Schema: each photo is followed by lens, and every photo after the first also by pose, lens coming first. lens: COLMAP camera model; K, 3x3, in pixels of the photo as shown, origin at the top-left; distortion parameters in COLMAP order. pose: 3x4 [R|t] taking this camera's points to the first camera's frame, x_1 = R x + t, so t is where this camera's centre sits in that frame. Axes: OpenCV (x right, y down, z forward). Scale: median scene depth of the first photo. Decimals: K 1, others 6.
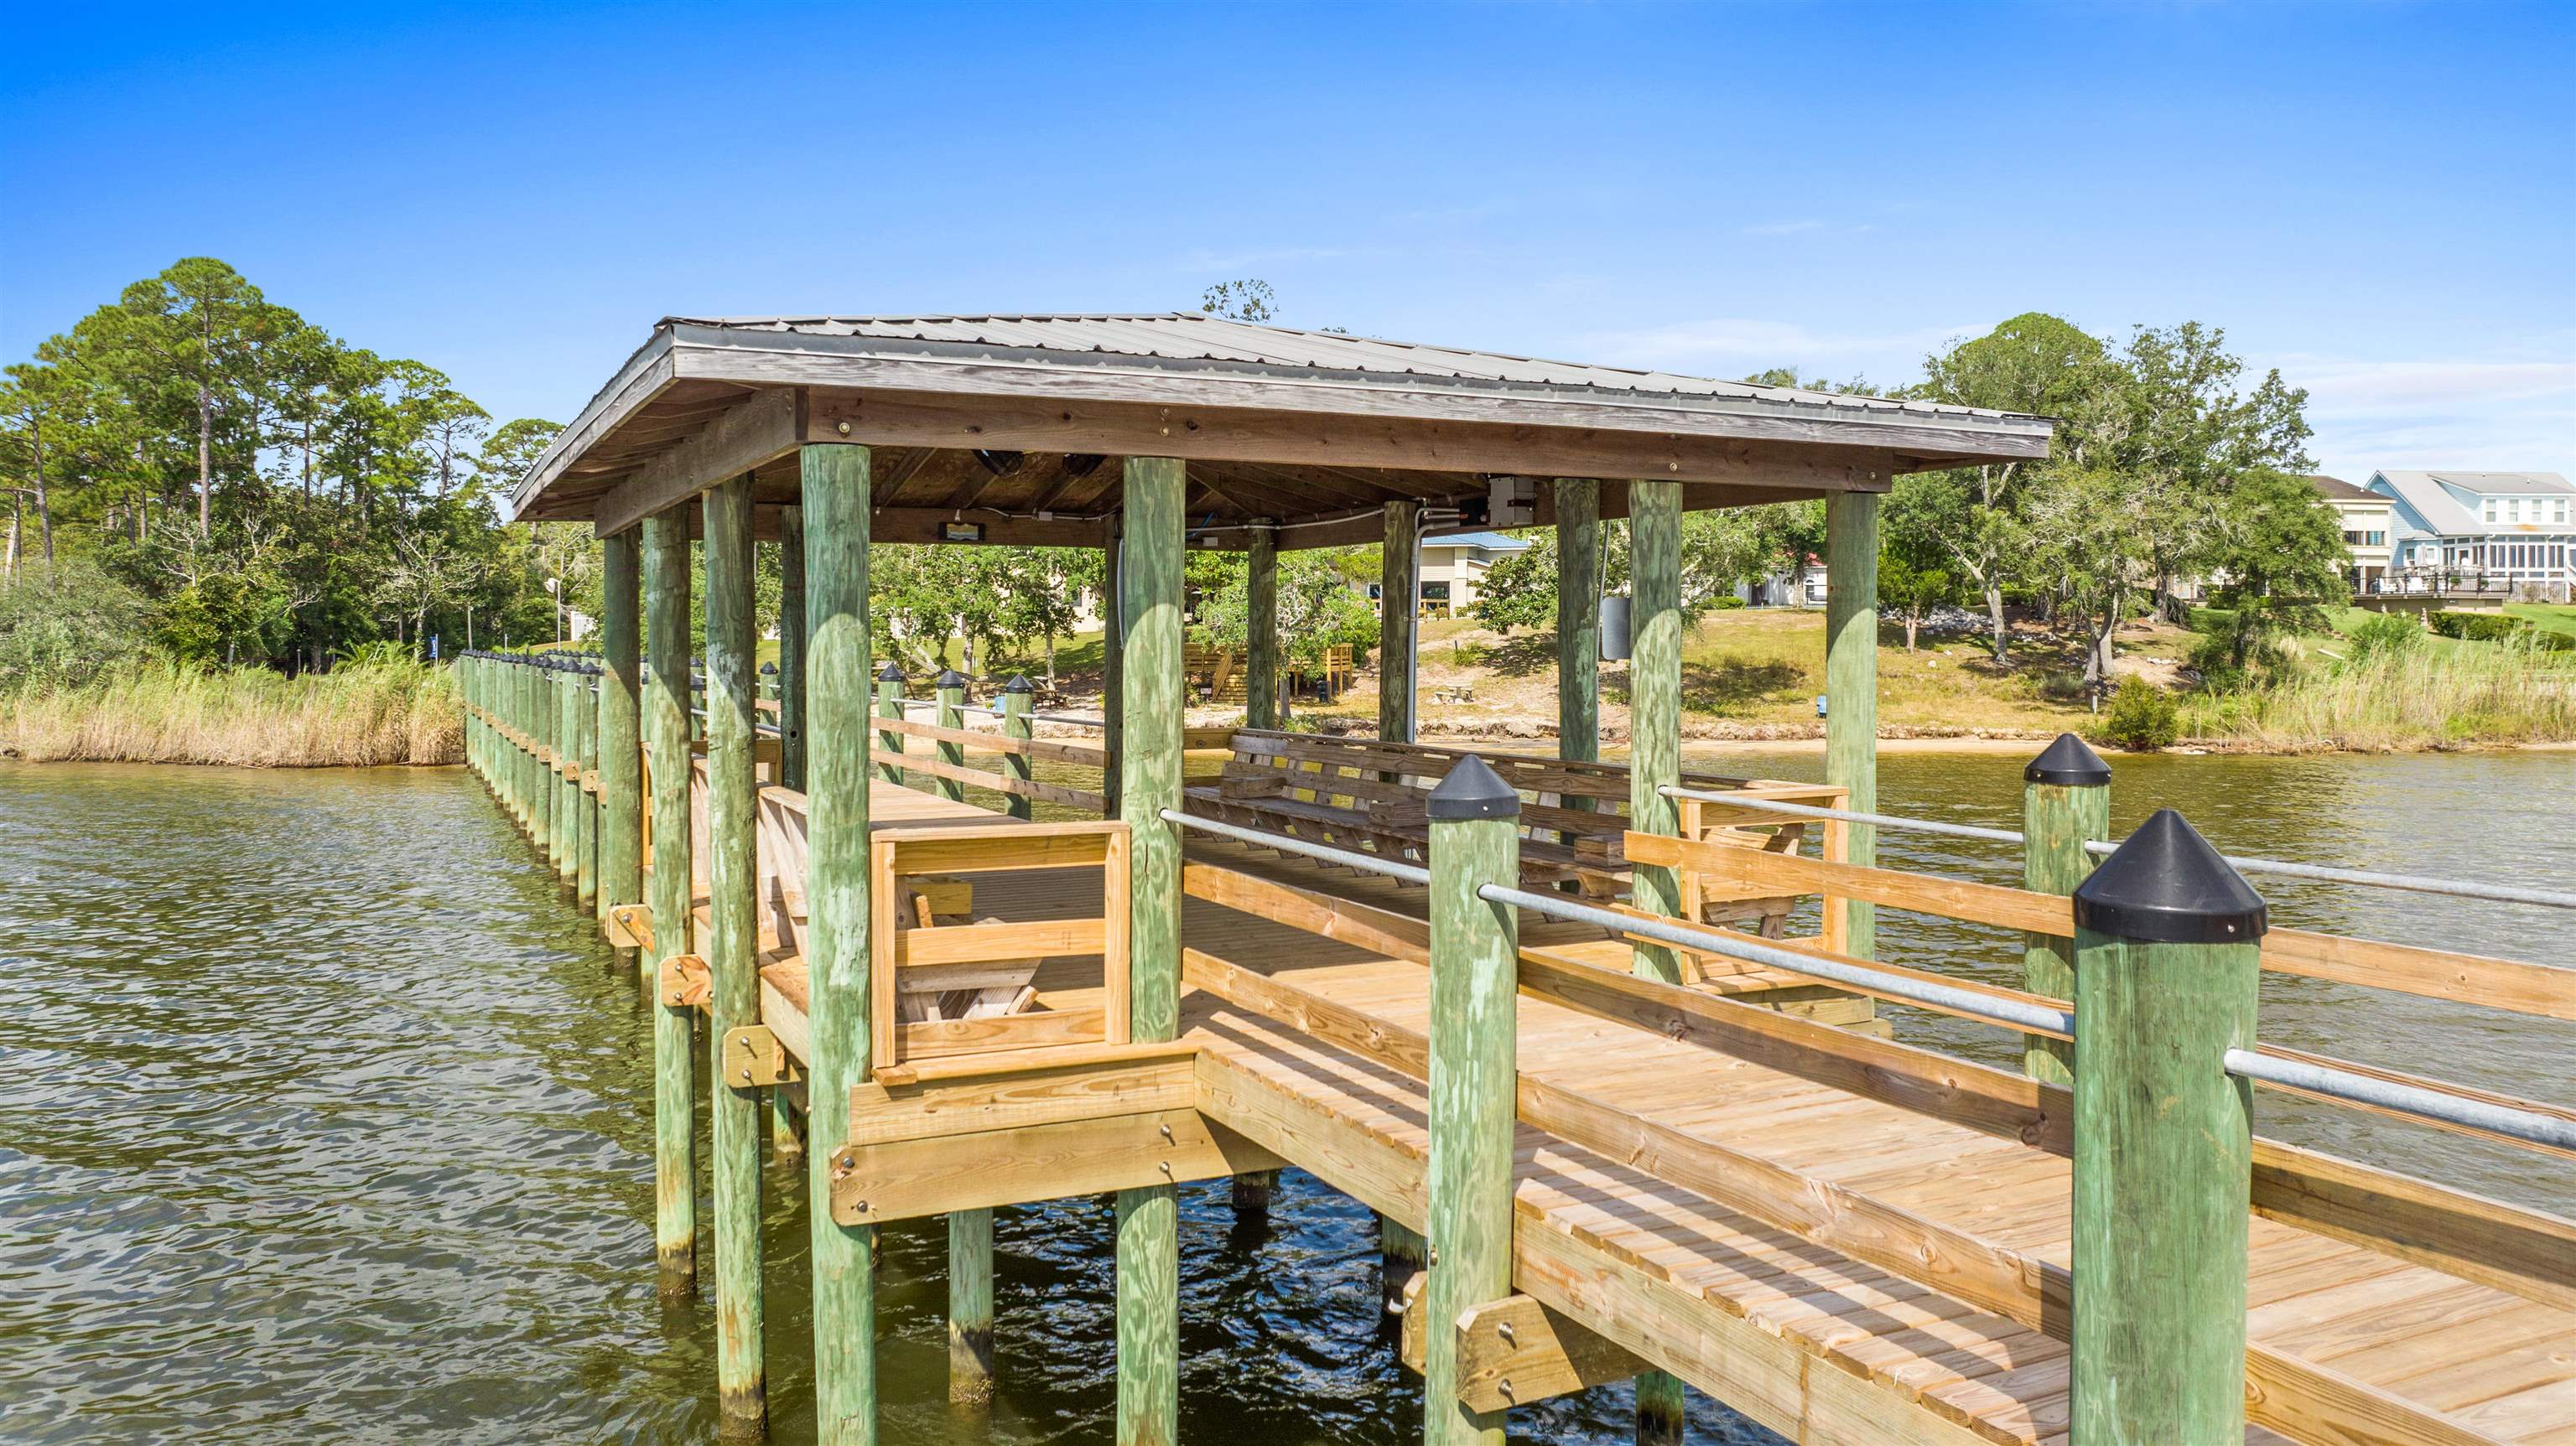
lens RADIAL K [[1801.1, 0, 1276.0], [0, 1801.1, 724.0], [0, 0, 1]] dist [-0.017121, 0.002621]
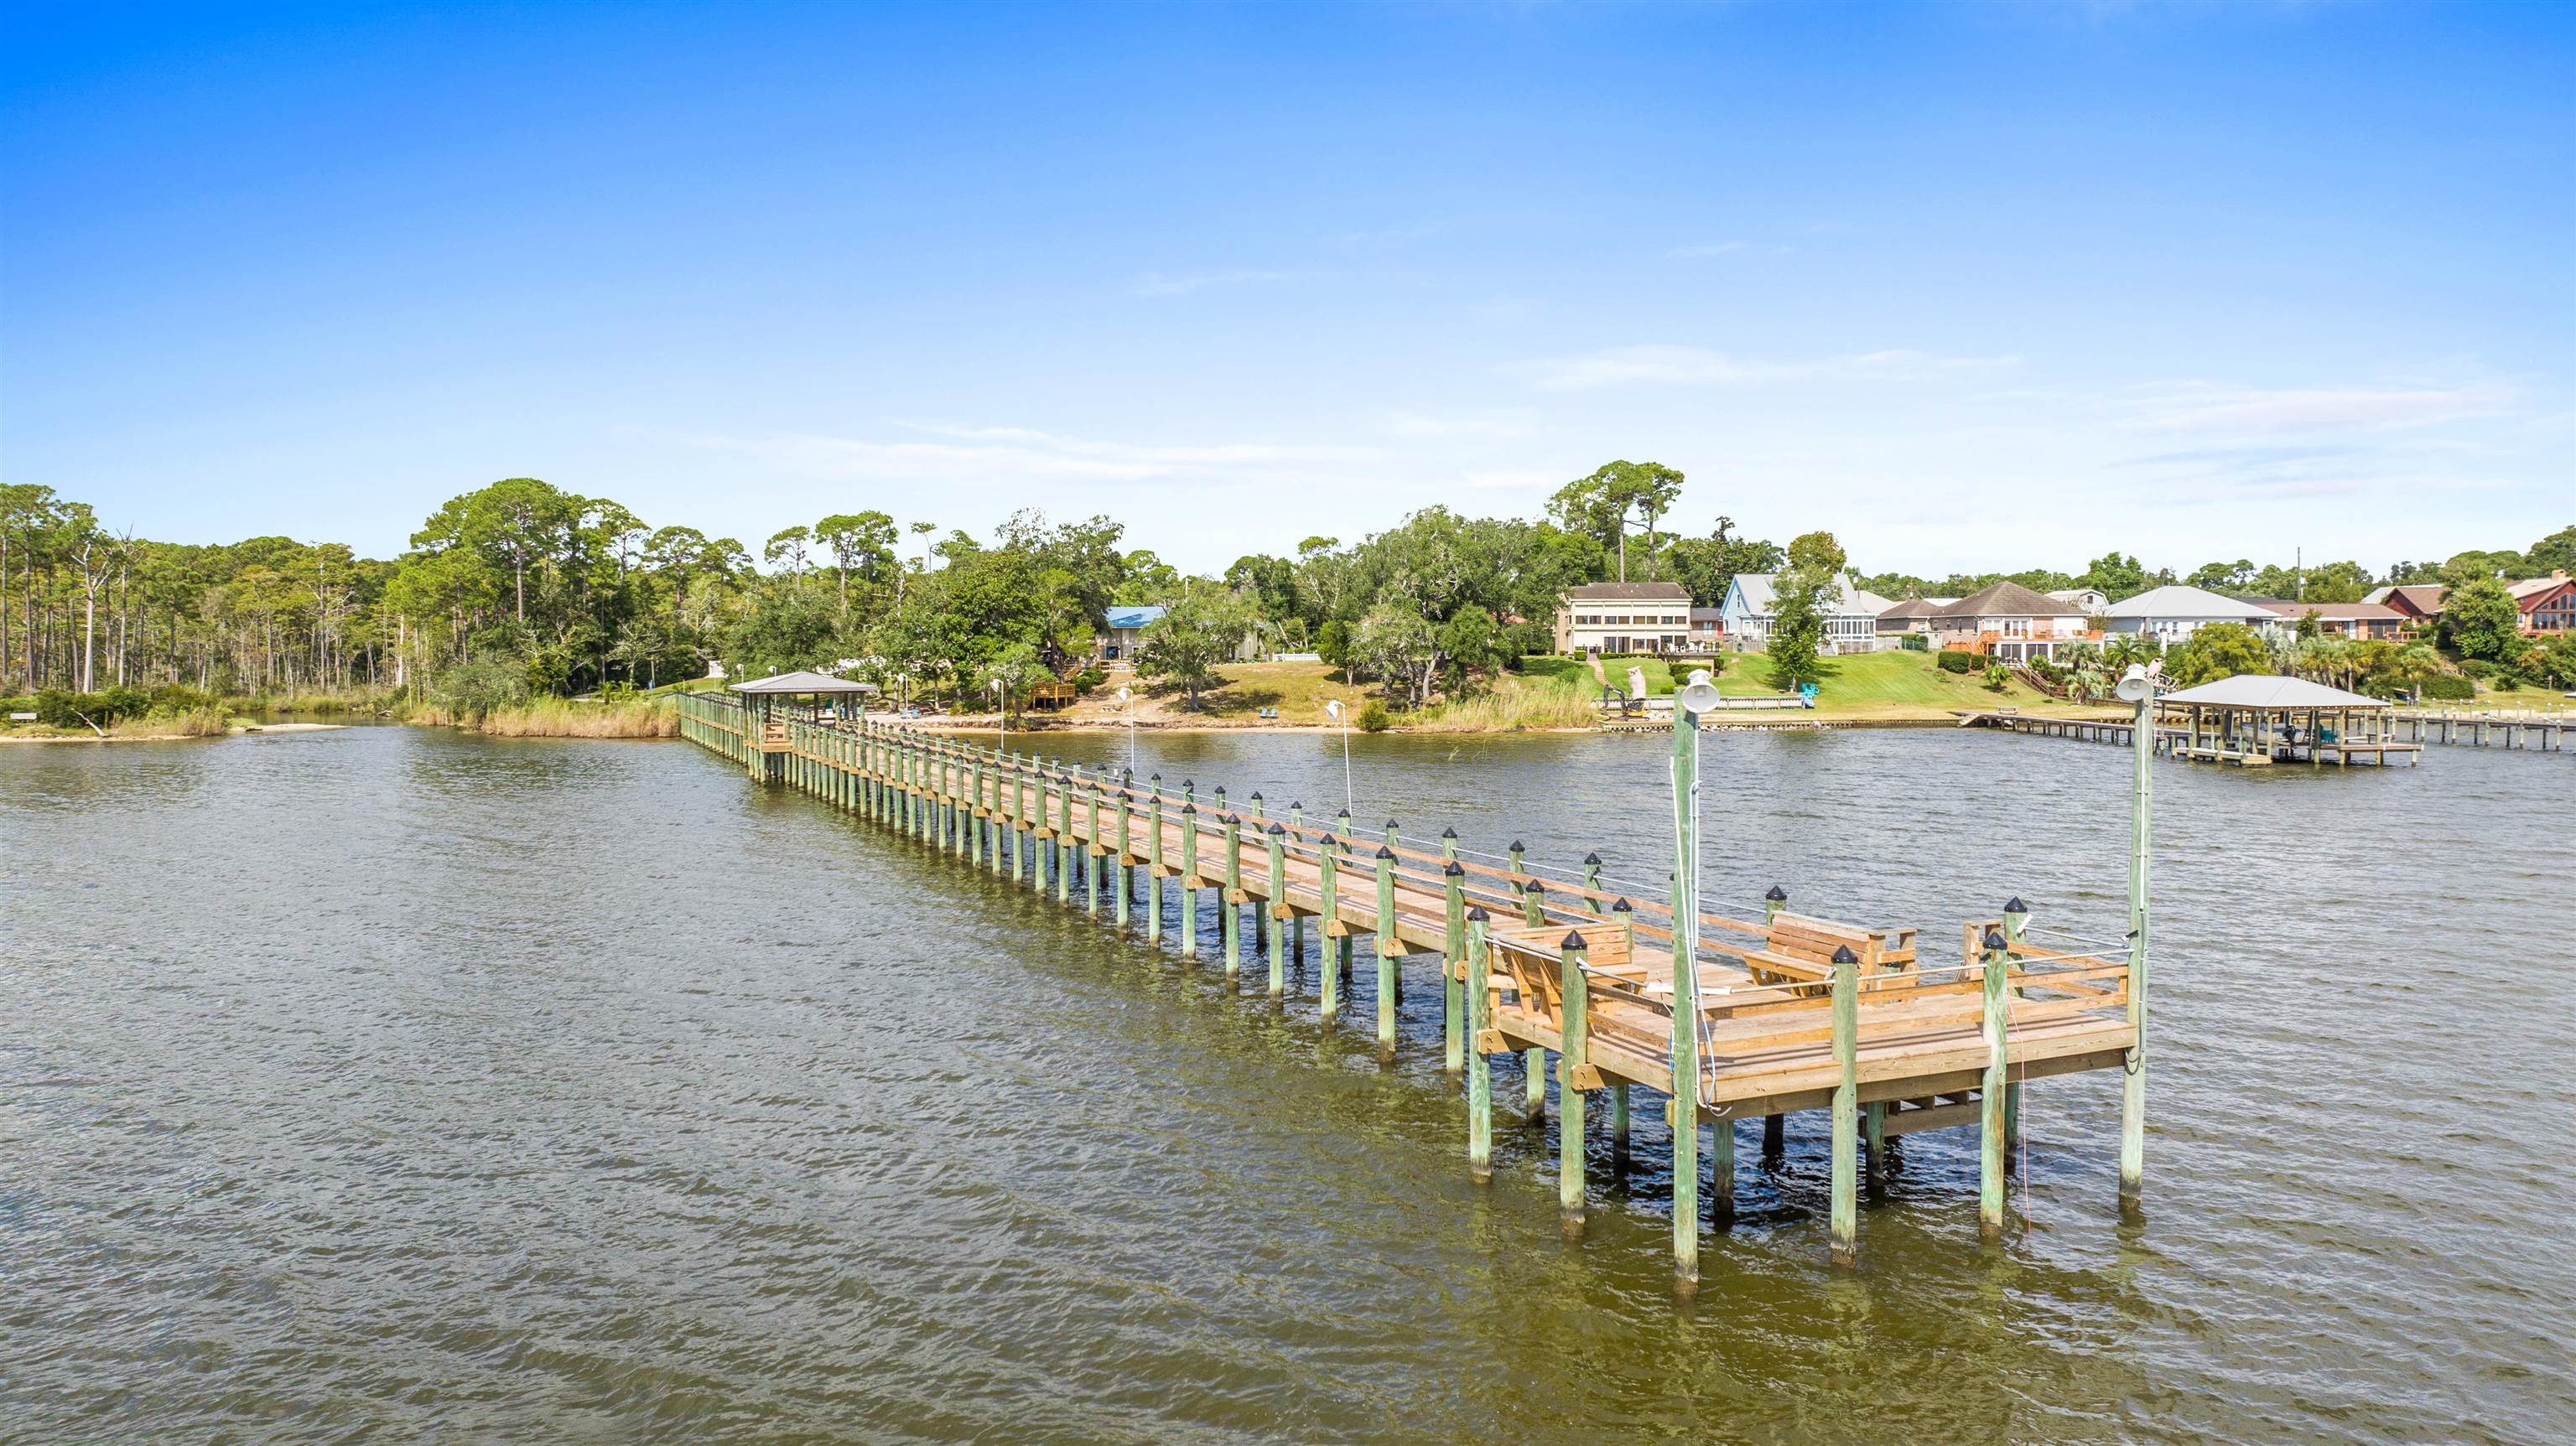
lens RADIAL K [[1801.1, 0, 1276.0], [0, 1801.1, 724.0], [0, 0, 1]] dist [-0.017121, 0.002621]
pose [[0.998582, -0.002798, -0.053154, 0.329502], [0.002608, 0.999990, -0.003641, 0.009364], [0.053164, 0.003498, 0.998580, -0.932011]]
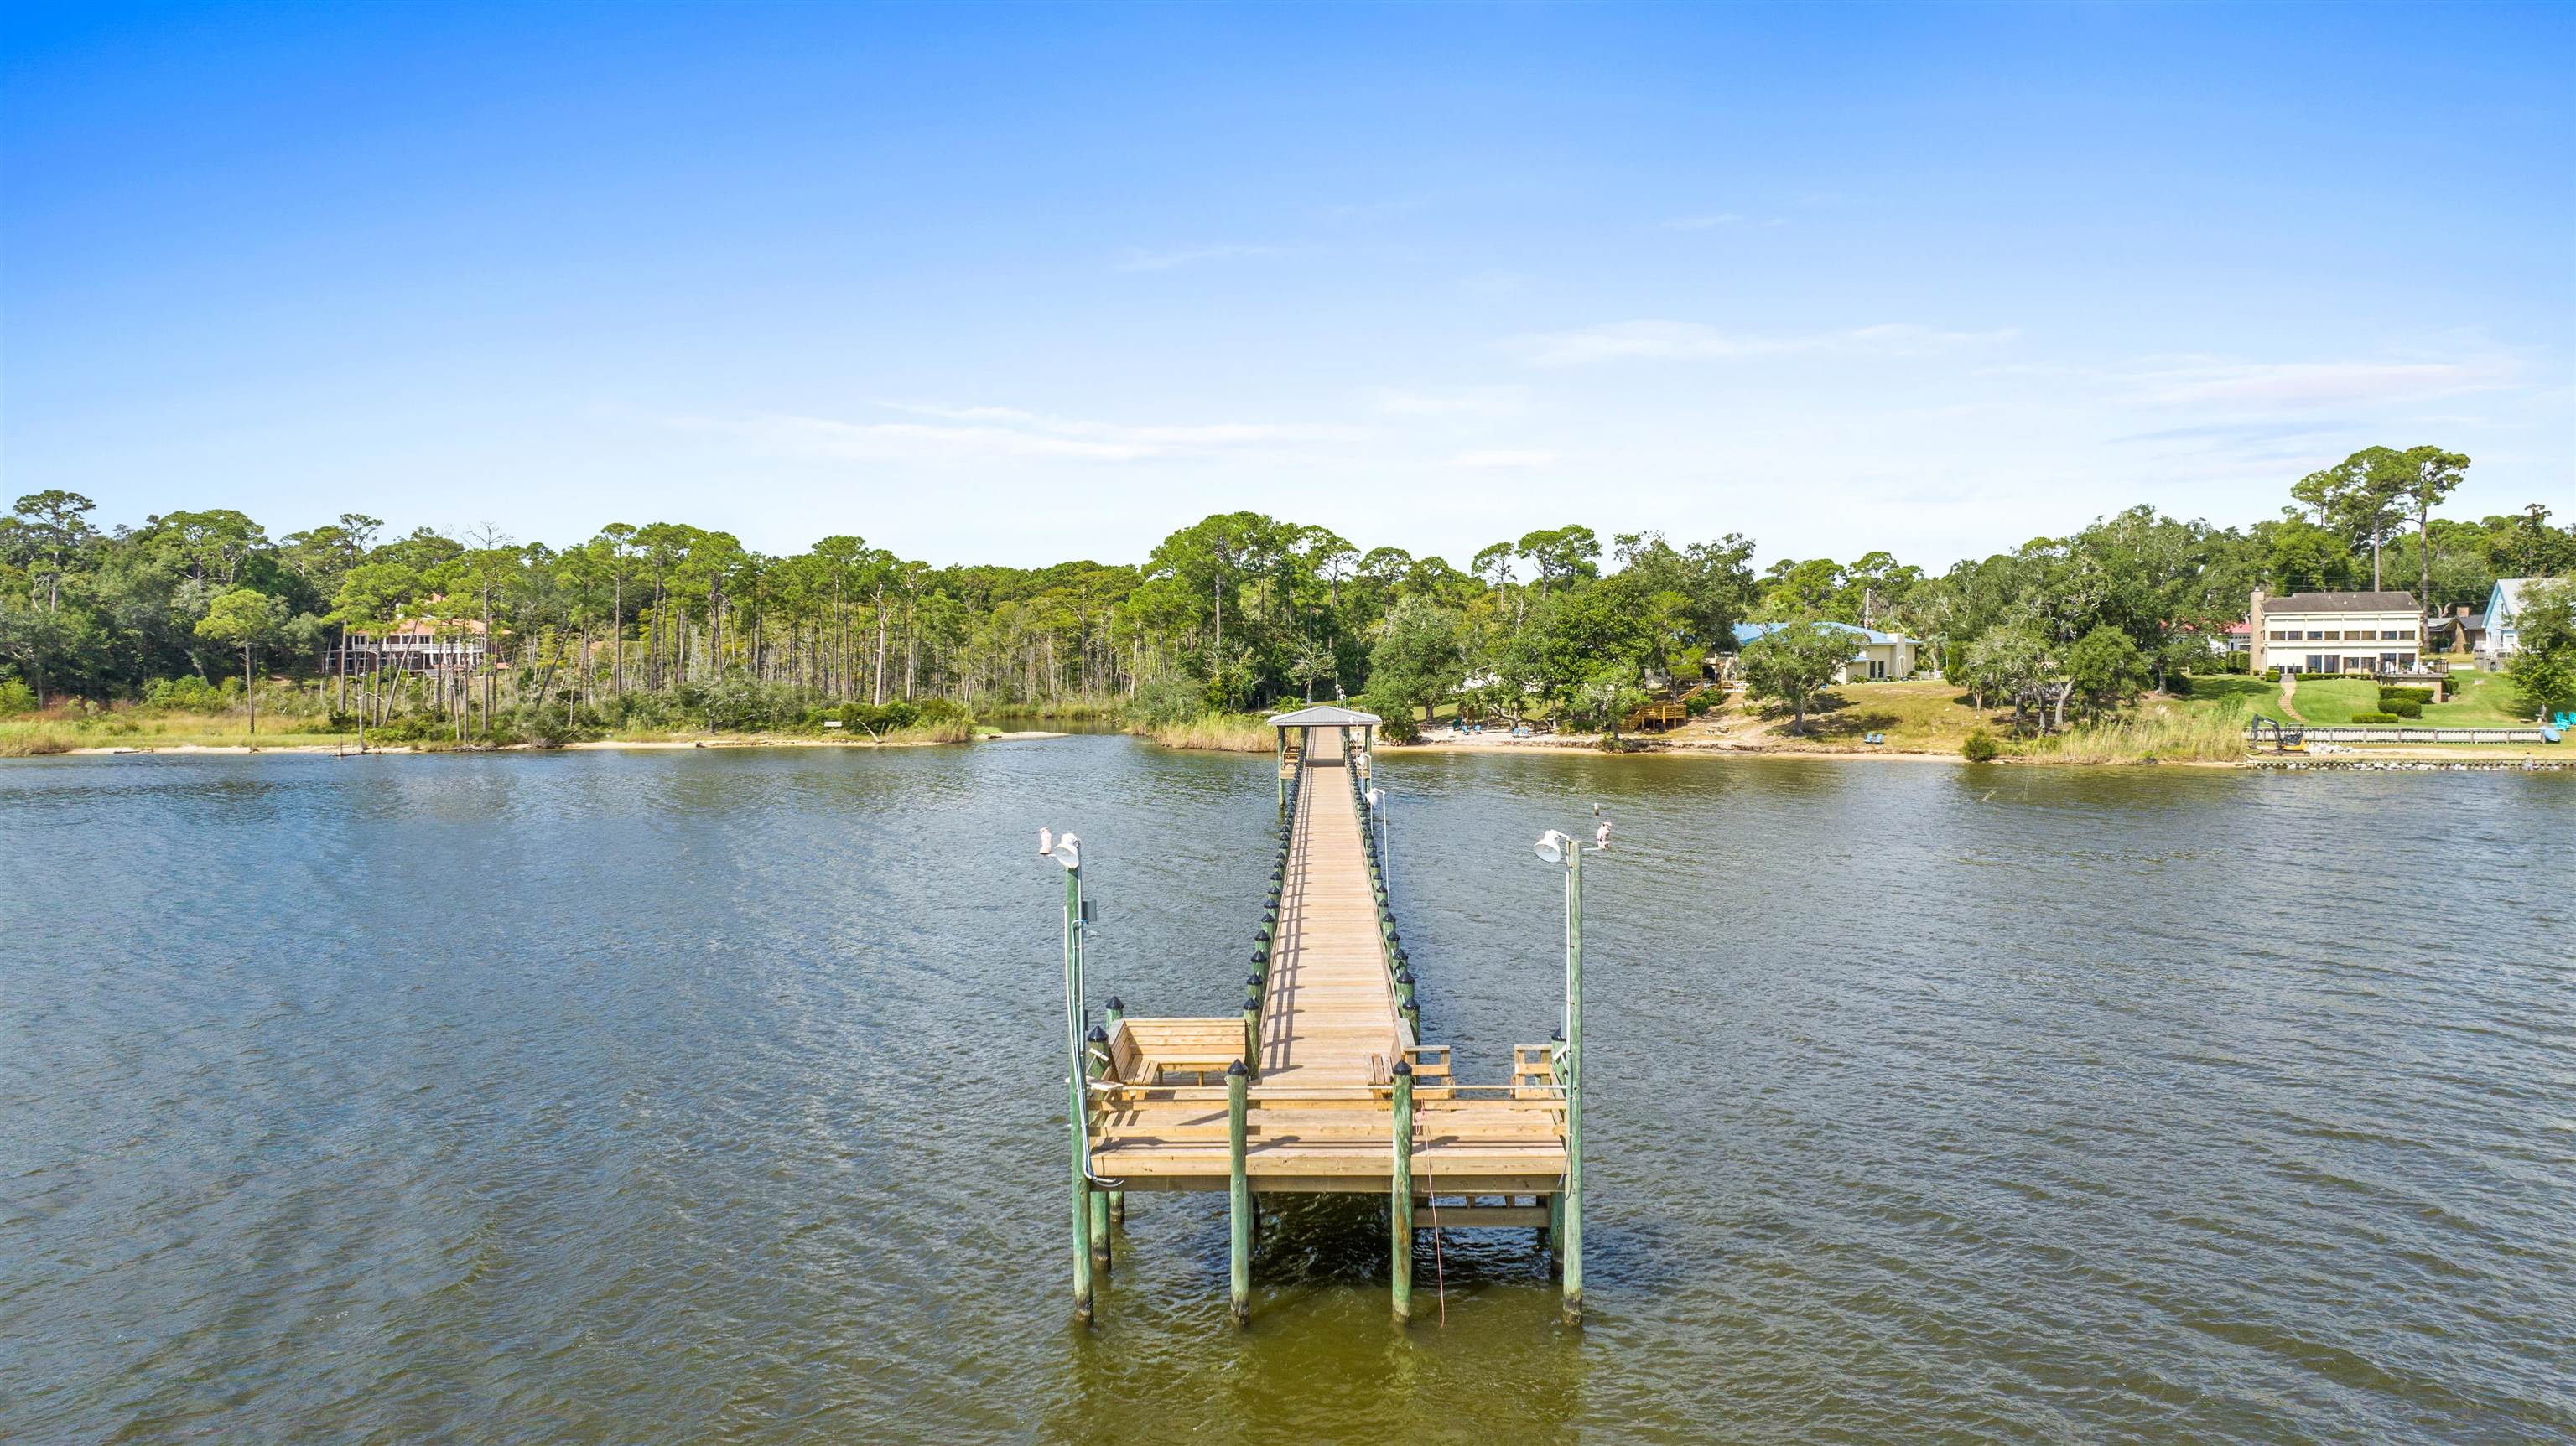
lens RADIAL K [[1801.1, 0, 1276.0], [0, 1801.1, 724.0], [0, 0, 1]] dist [-0.017121, 0.002621]
pose [[0.882353, 0.010770, -0.470465, 0.516110], [-0.012061, 0.999927, 0.000270, -0.013489], [0.470433, 0.005436, 0.882419, -0.939748]]
